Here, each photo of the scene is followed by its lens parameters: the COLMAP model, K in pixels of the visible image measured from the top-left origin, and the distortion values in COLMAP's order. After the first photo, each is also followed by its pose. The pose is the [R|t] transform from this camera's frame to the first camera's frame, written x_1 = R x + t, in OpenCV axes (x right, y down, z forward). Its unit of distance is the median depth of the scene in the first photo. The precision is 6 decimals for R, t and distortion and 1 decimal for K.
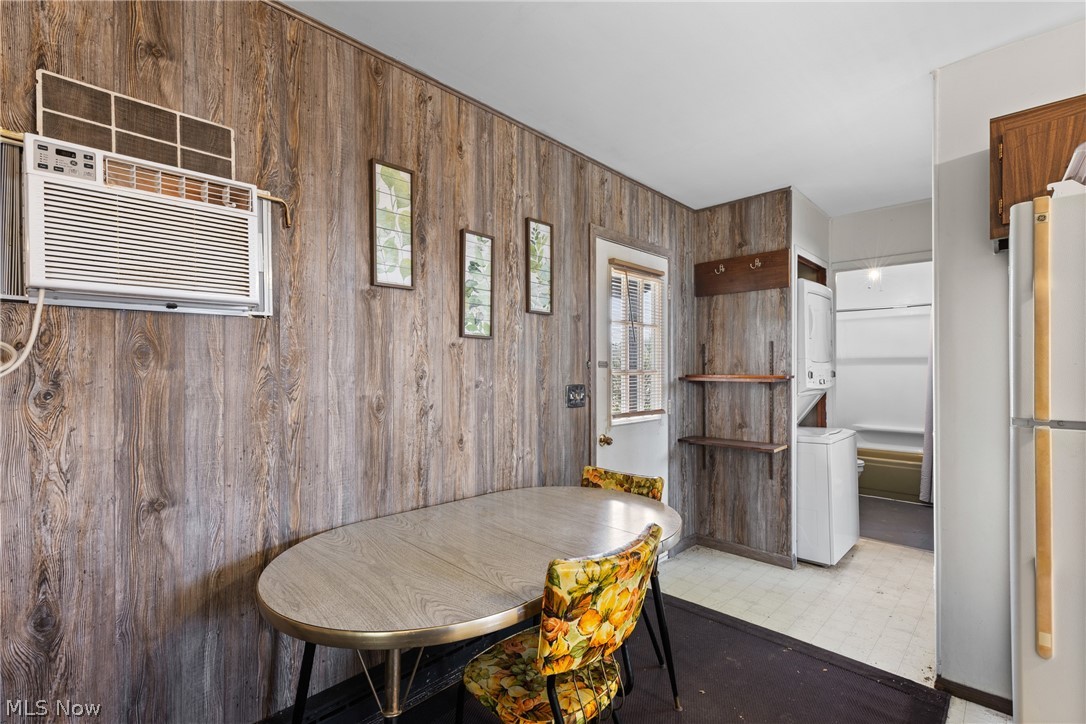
lens RADIAL K [[494.8, 0, 541.3], [0, 494.8, 363.6], [0, 0, 1]] dist [0.002049, 0.000294]
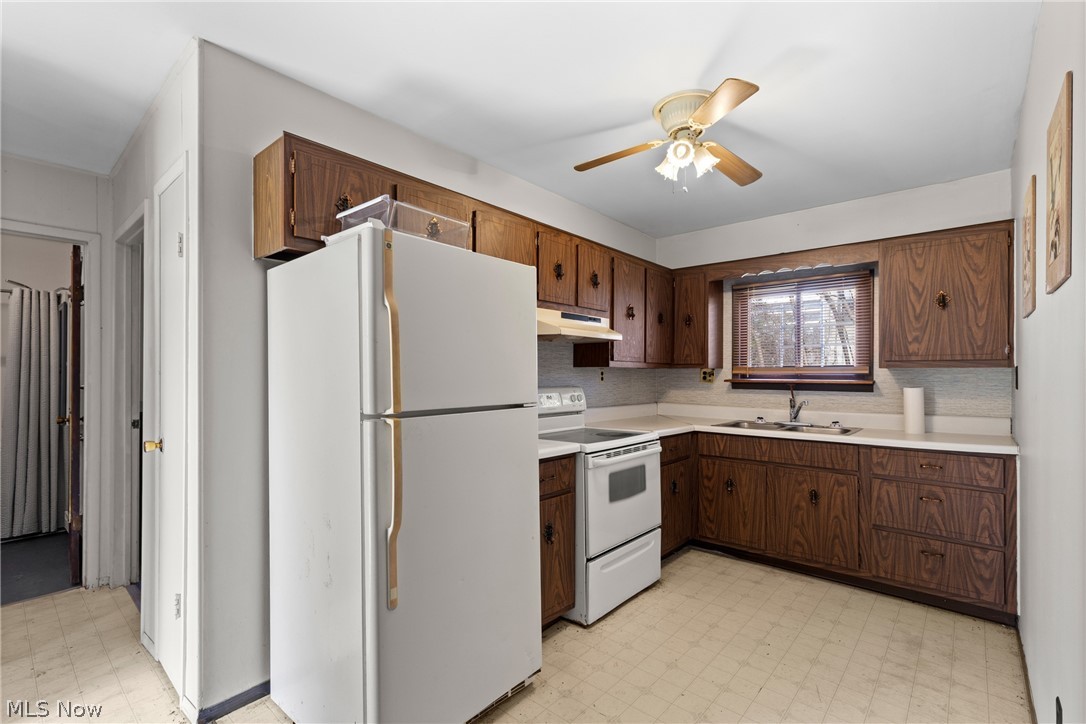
lens RADIAL K [[494.8, 0, 540.7], [0, 494.8, 365.8], [0, 0, 1]] dist [0.002049, 0.000294]
pose [[-0.044917, -0.003065, 0.998986, -0.156740], [-0.005661, 0.999980, 0.002814, -0.006242], [-0.998975, -0.005529, -0.044933, 0.518220]]
